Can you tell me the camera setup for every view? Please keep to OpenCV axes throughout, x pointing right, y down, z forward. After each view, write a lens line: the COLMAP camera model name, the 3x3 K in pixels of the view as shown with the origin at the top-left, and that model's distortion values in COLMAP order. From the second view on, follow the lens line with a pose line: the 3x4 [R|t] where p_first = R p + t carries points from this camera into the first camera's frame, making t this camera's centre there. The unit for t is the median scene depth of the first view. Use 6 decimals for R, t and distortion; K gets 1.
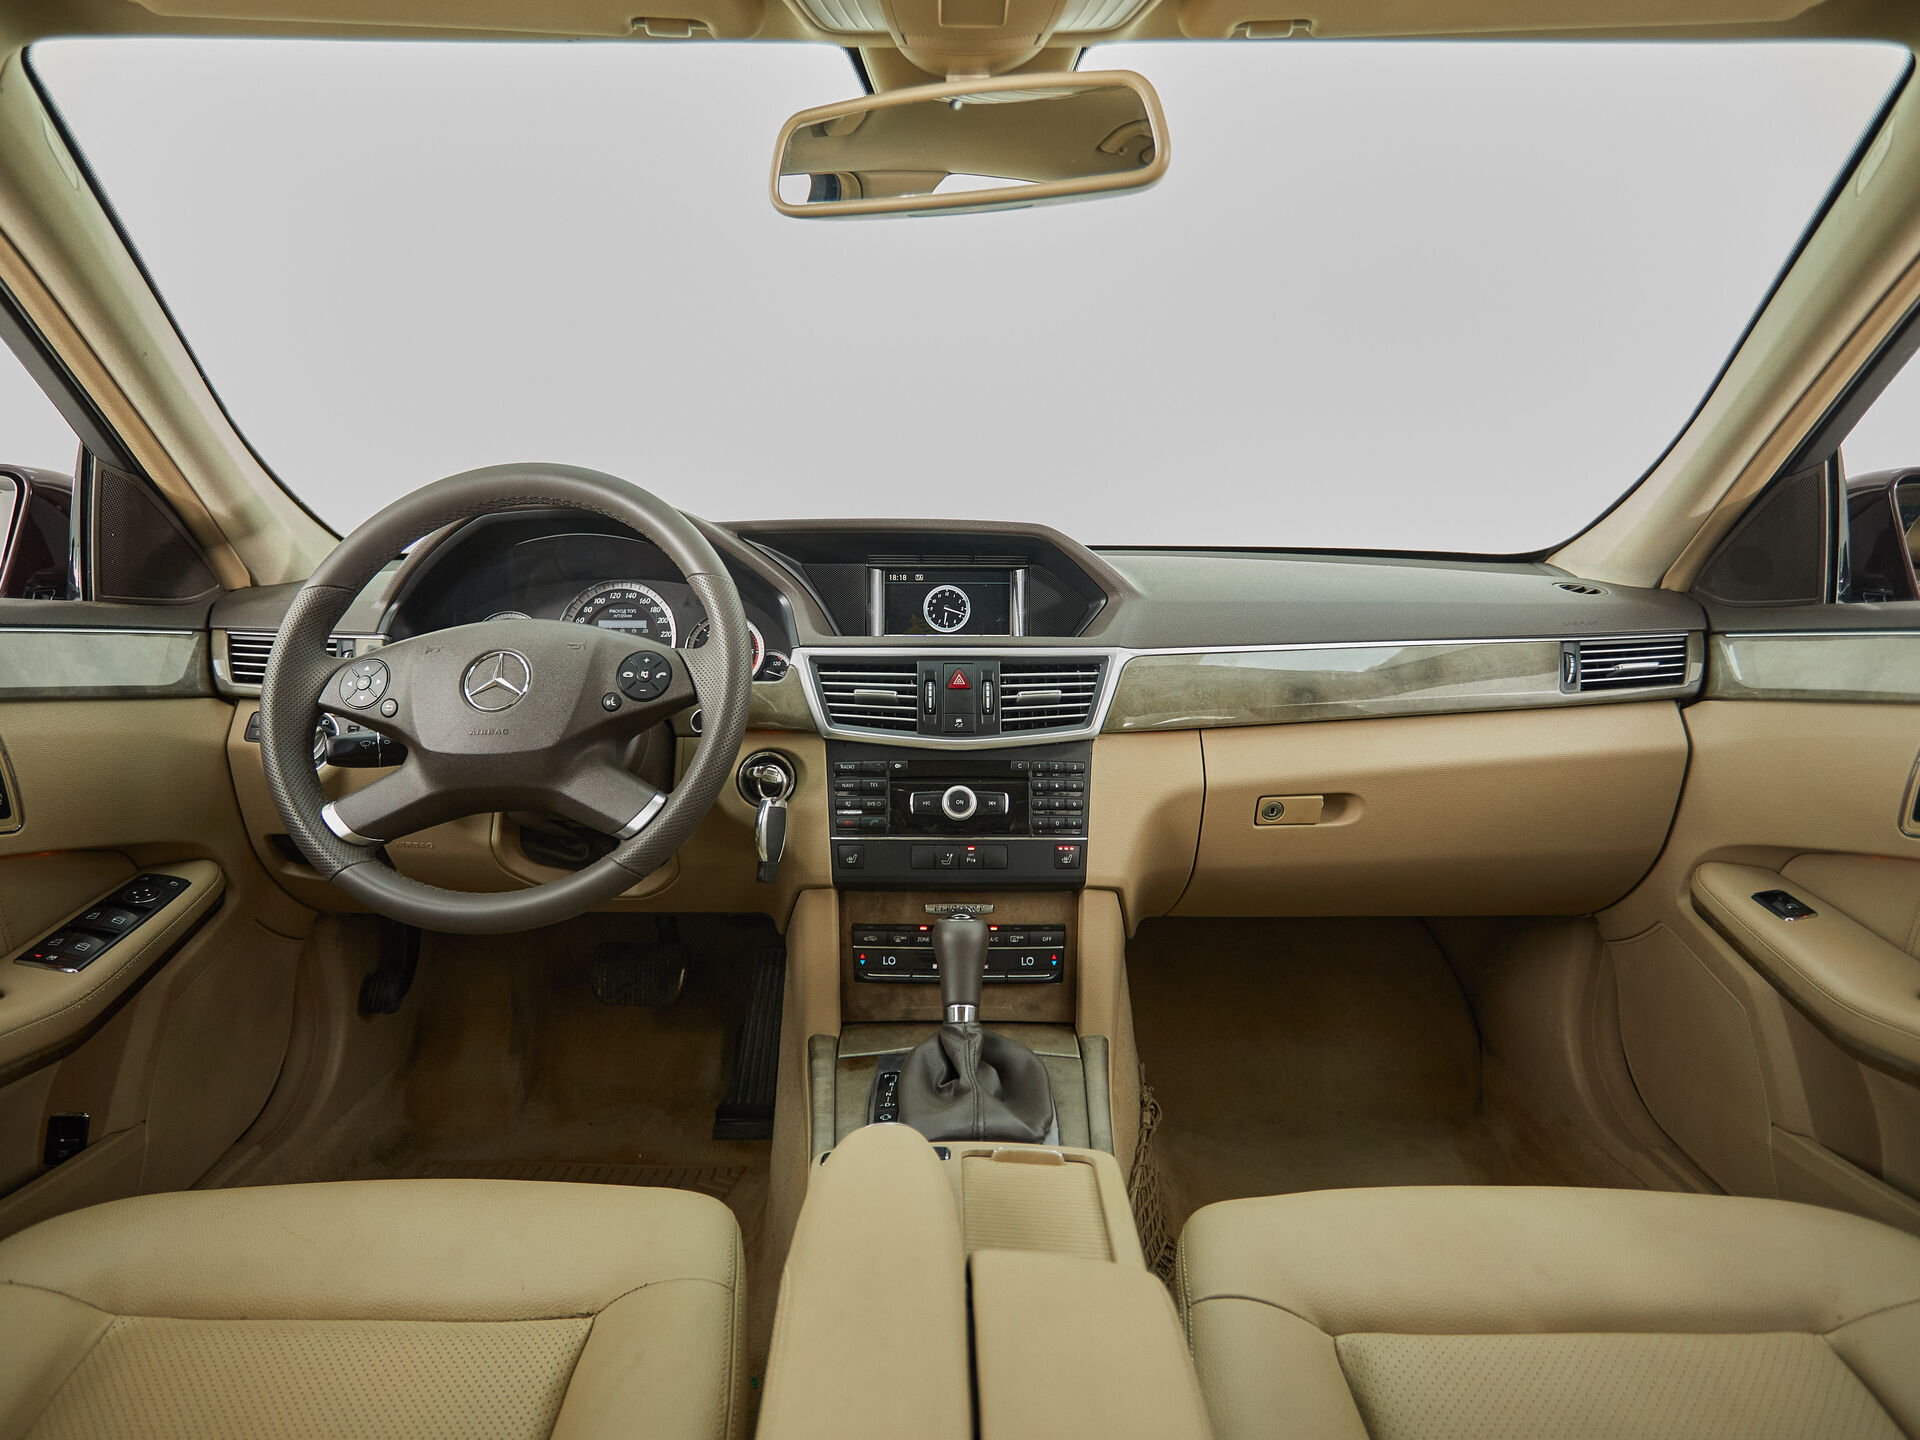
lens RADIAL K [[1124.2, 0, 951.3], [0, 1124.2, 682.6], [0, 0, 1]] dist [-0.003277, 0.000576]
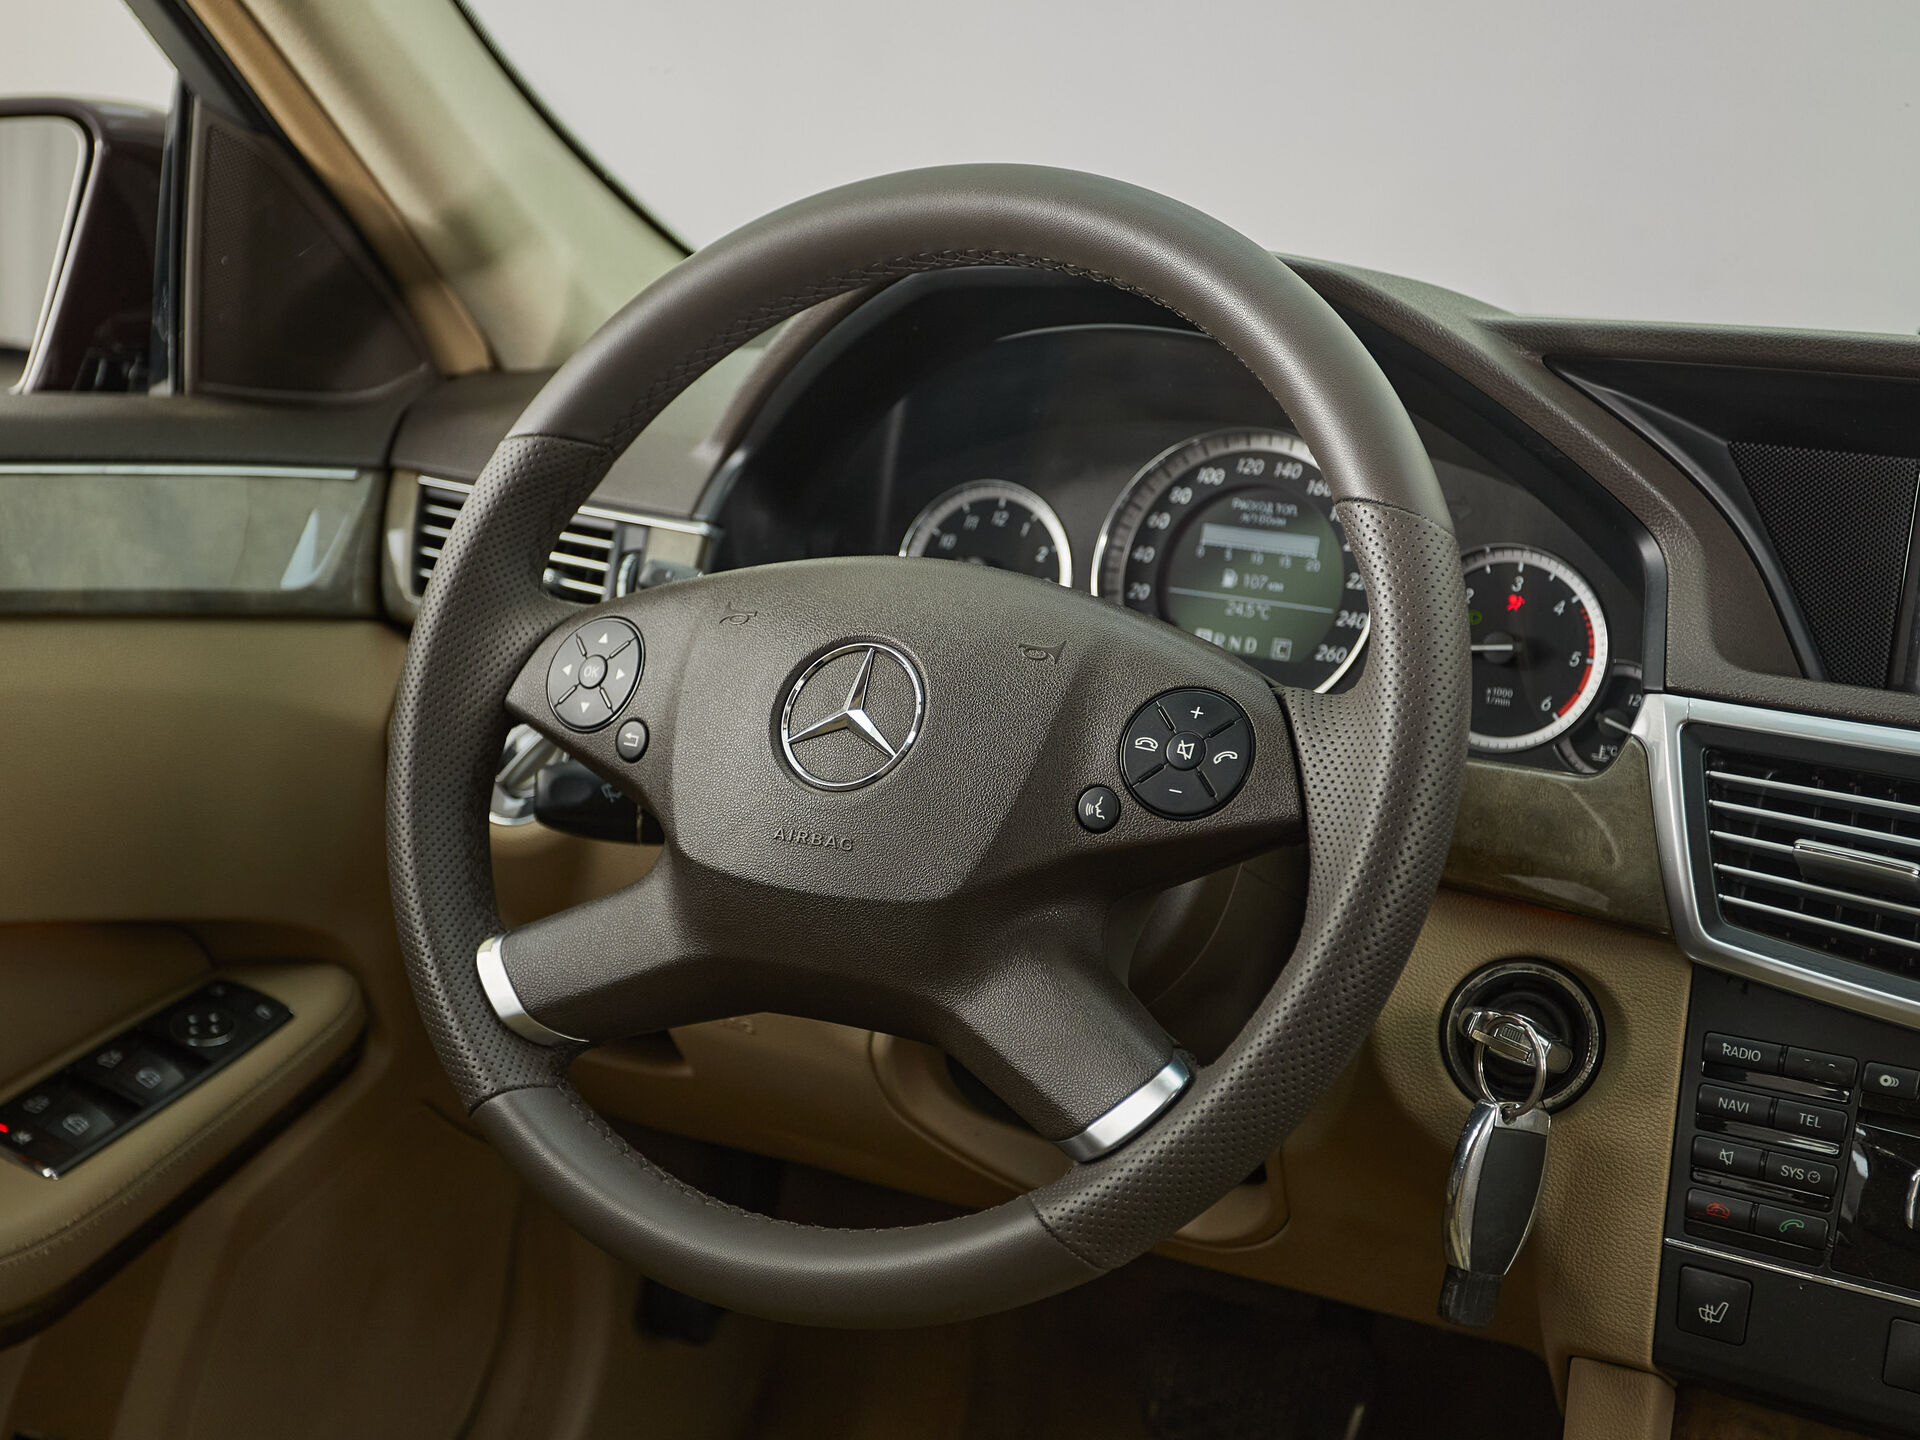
lens RADIAL K [[2949.0, 0, 833.7], [0, 2949.0, 711.0], [0, 0, 1]] dist [0.043054, 0.030818]
pose [[0.857694, 0.141202, -0.494391, 0.108393], [-0.102517, 0.989209, 0.104675, -0.099712], [0.503836, -0.039096, 0.862914, 0.052981]]
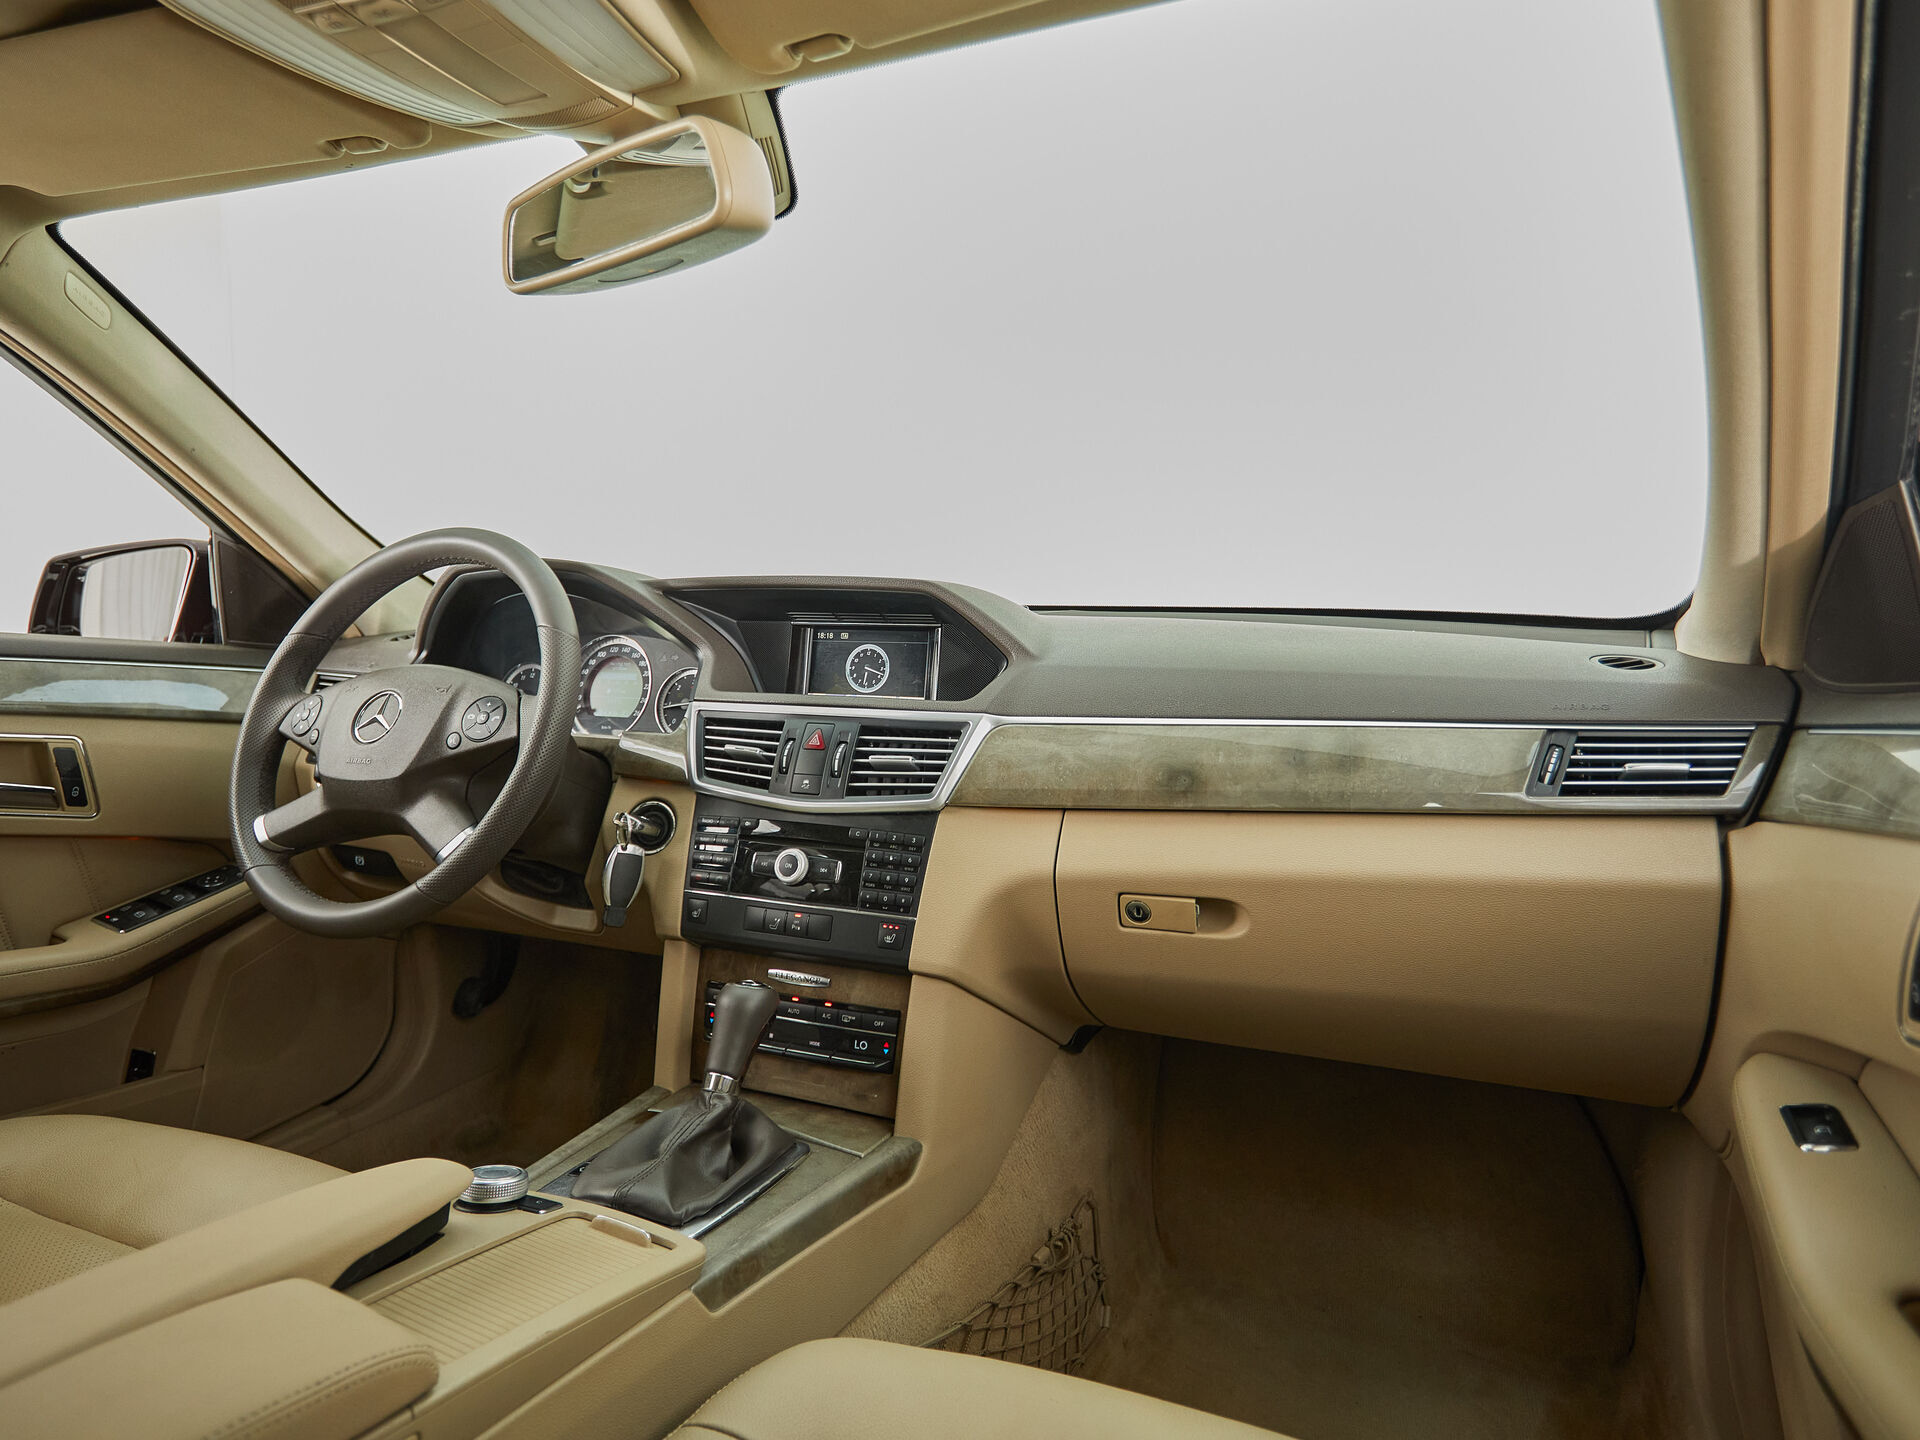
lens RADIAL K [[1166.7, 0, 954.2], [0, 1166.7, 691.4], [0, 0, 1]] dist [-0.001918, -0.000551]
pose [[0.917989, 0.031966, -0.395316, 0.513483], [-0.054903, 0.997392, -0.046843, -0.003648], [0.392787, 0.064705, 0.917350, 0.124476]]
